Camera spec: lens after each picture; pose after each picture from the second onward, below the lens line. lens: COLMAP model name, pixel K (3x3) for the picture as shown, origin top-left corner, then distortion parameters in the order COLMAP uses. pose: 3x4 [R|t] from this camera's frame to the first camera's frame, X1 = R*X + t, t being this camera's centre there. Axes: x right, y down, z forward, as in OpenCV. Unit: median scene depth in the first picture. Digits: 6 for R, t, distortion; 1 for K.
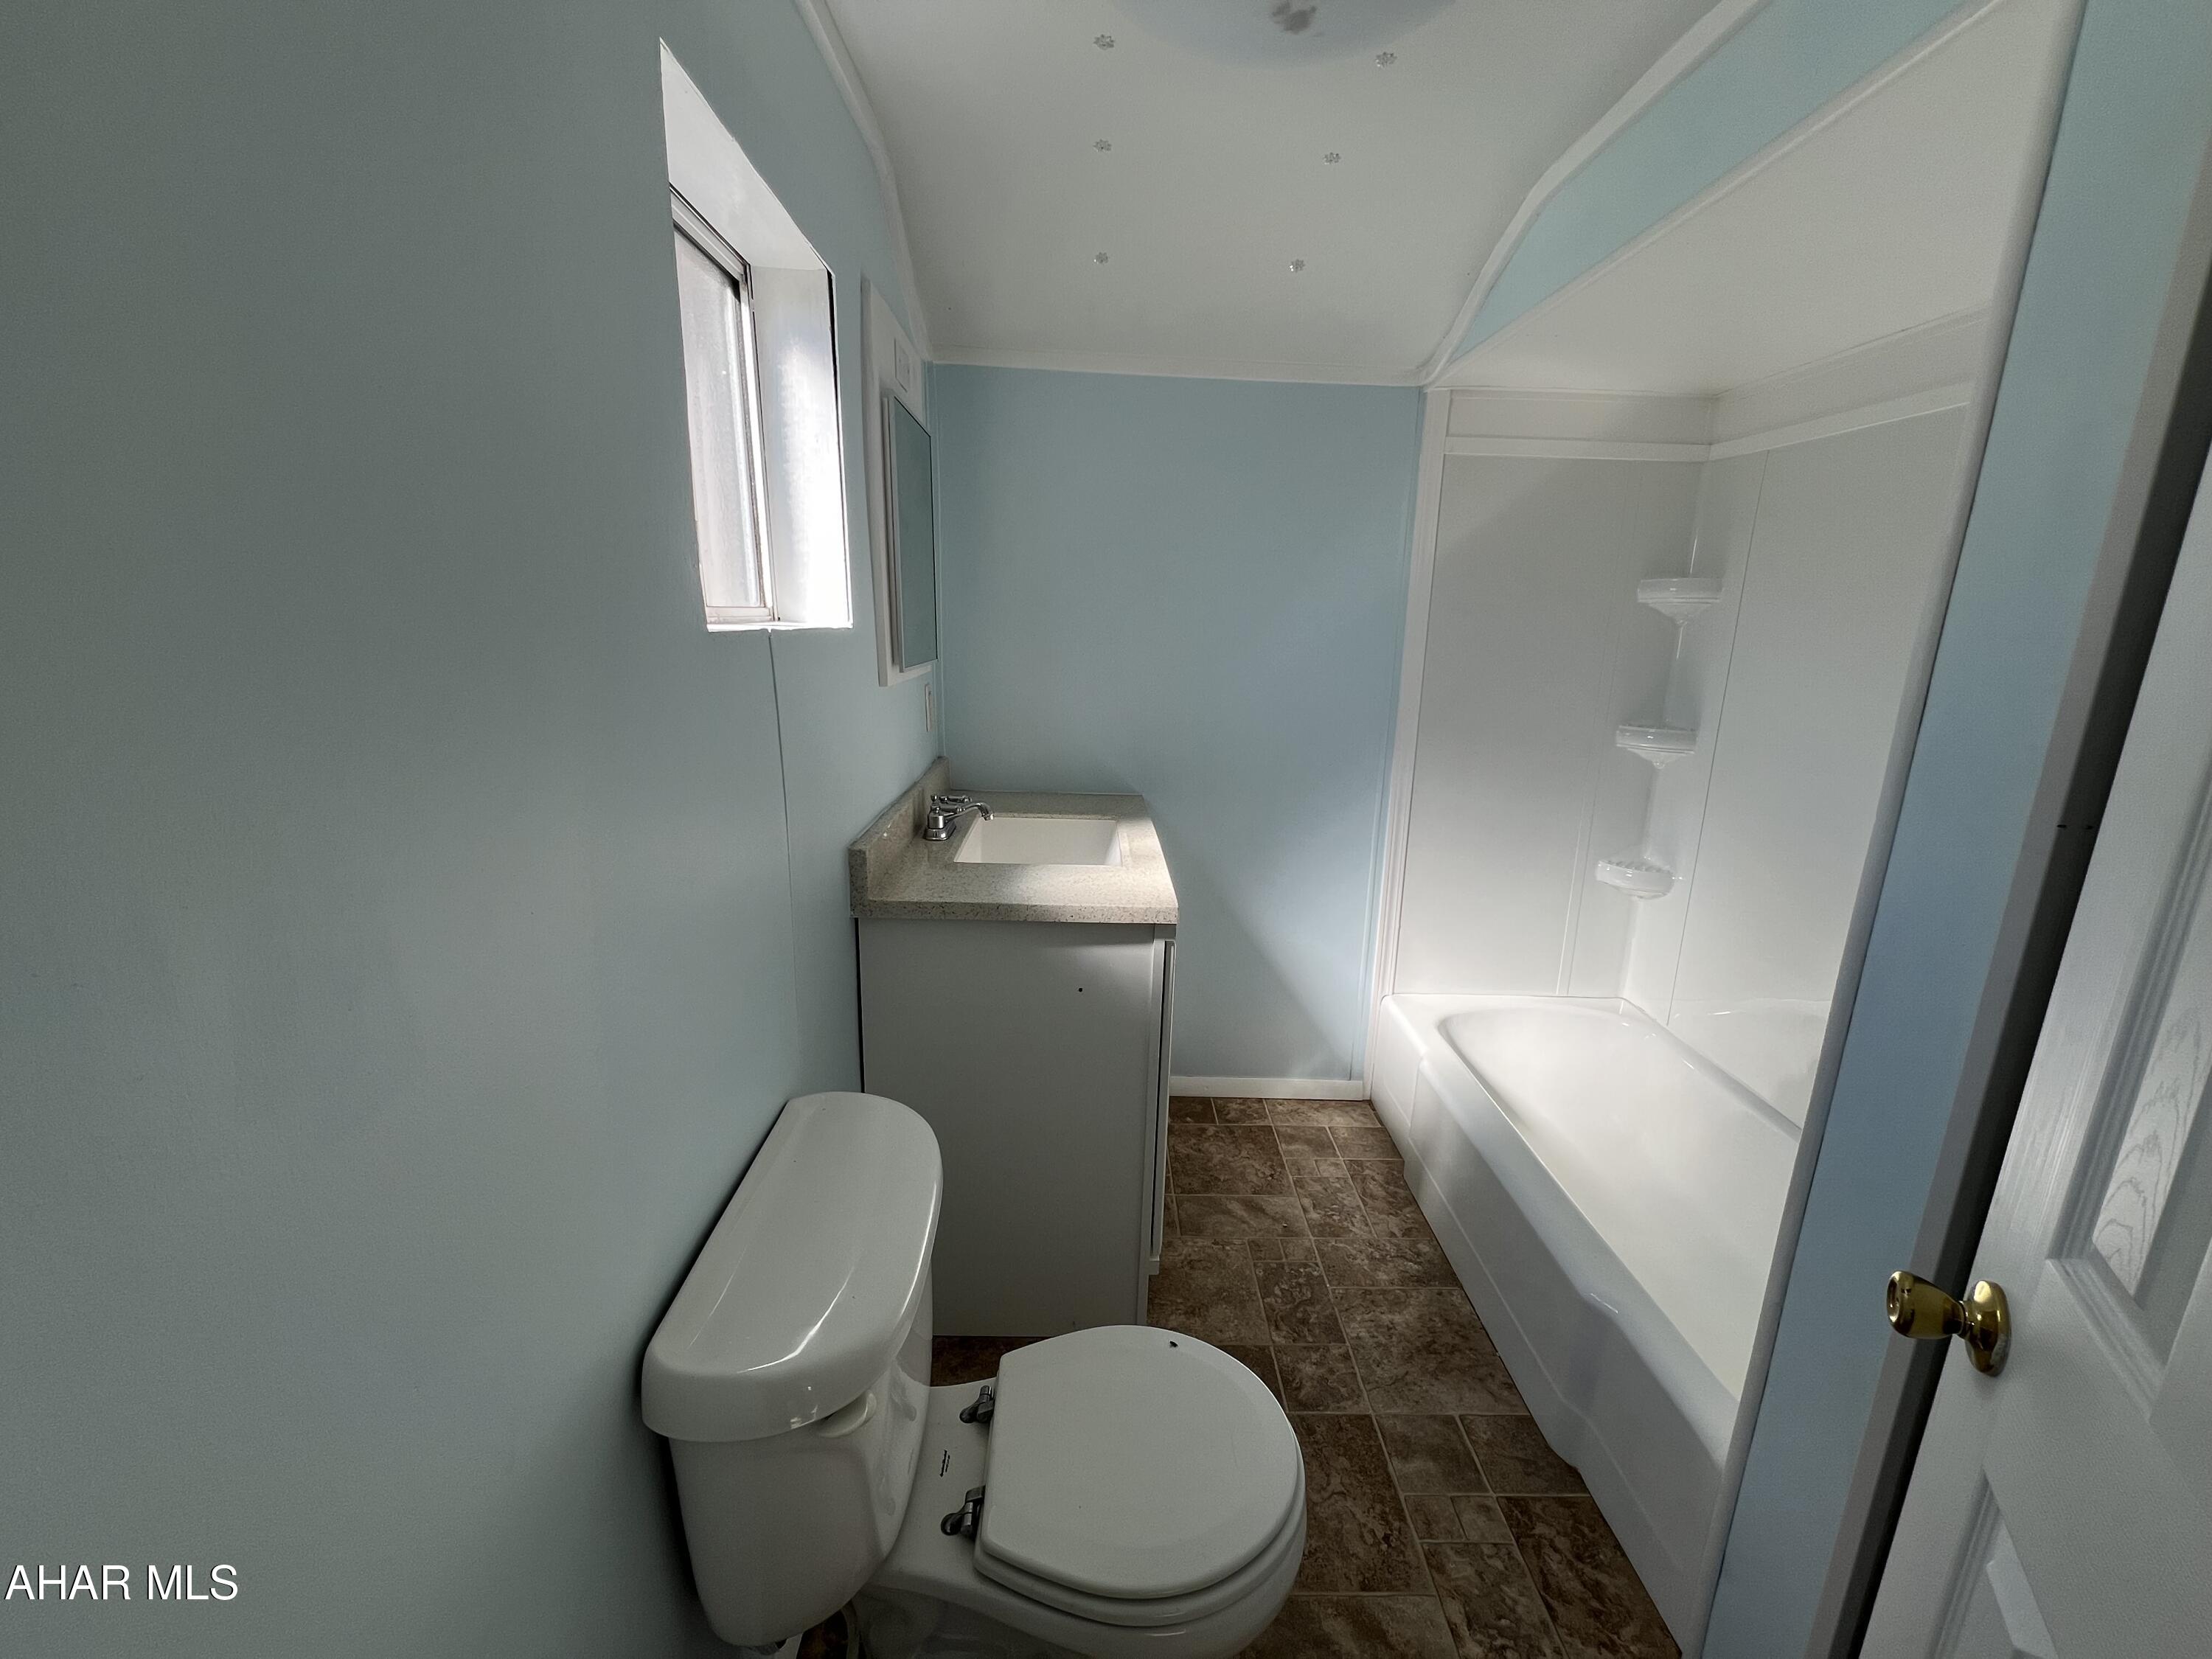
lens RADIAL K [[891.9, 0, 1102.7], [0, 891.9, 838.0], [0, 0, 1]] dist [-0.000601, -0.000960]
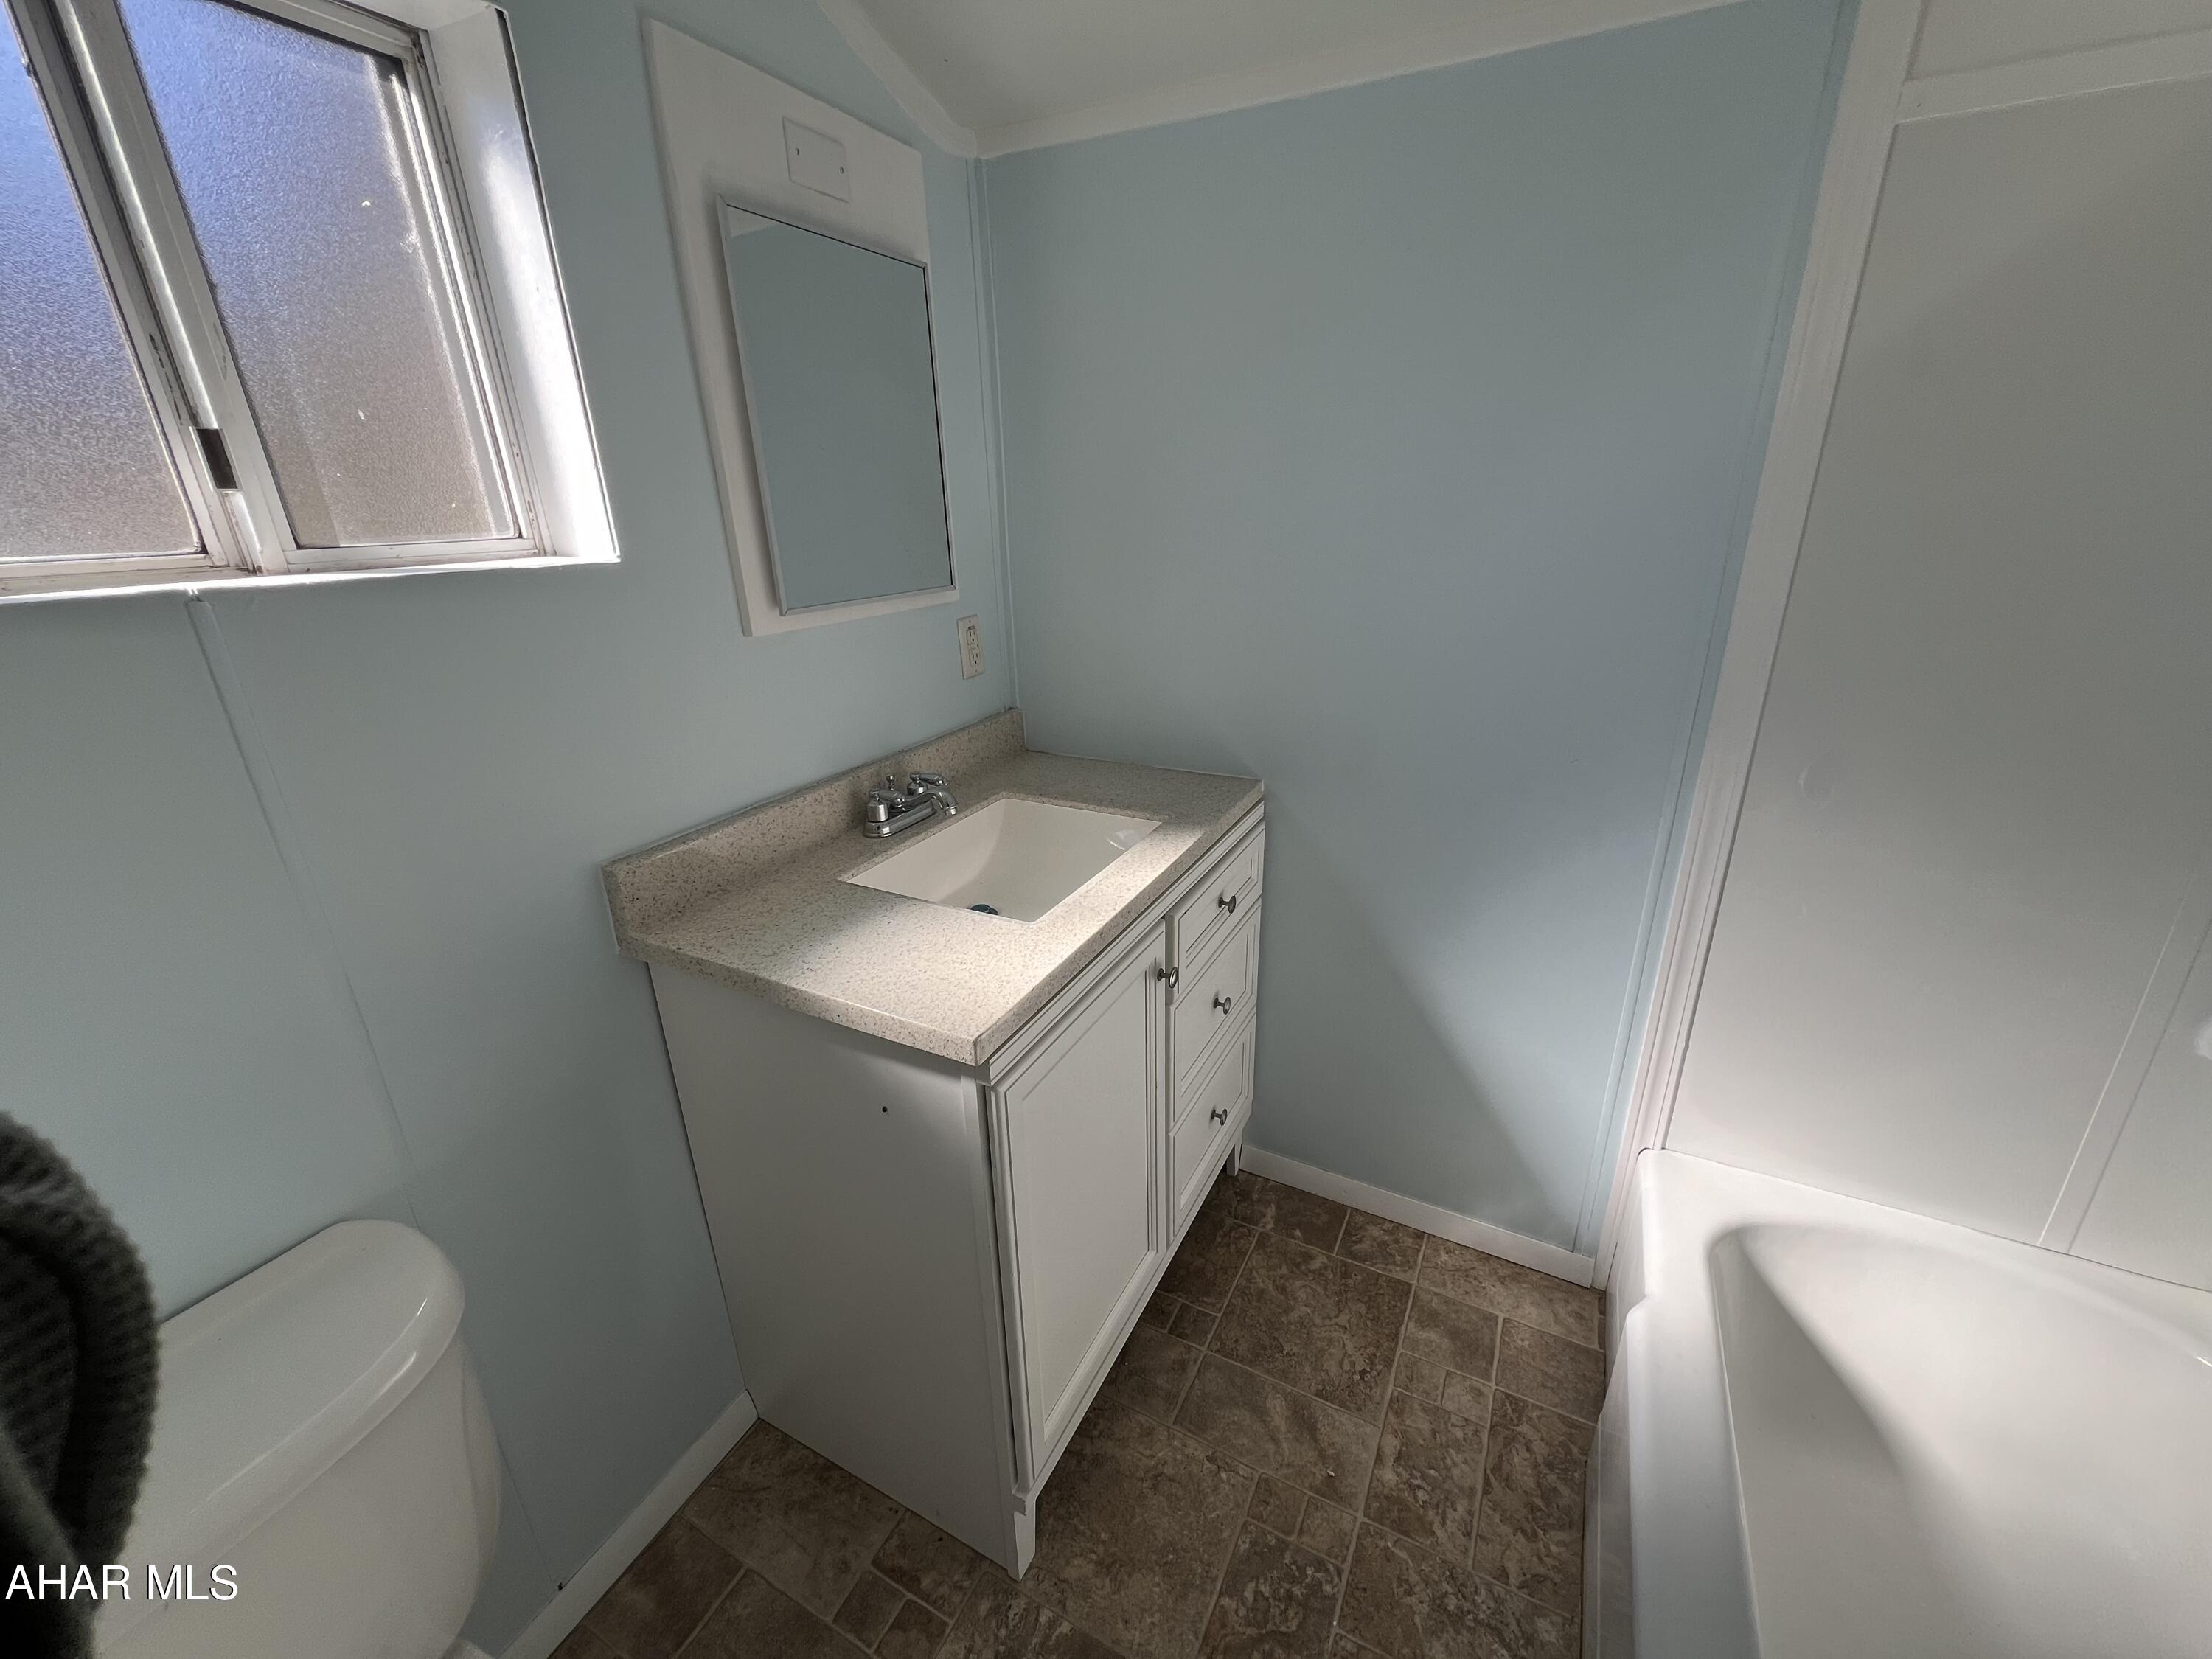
lens RADIAL K [[891.9, 0, 1084.9], [0, 891.9, 838.6], [0, 0, 1]] dist [-0.000601, -0.000960]
pose [[0.875429, 0.125637, -0.466733, 0.283307], [-0.071607, 0.988683, 0.131827, -0.094954], [0.478013, -0.081984, 0.874518, 0.369404]]
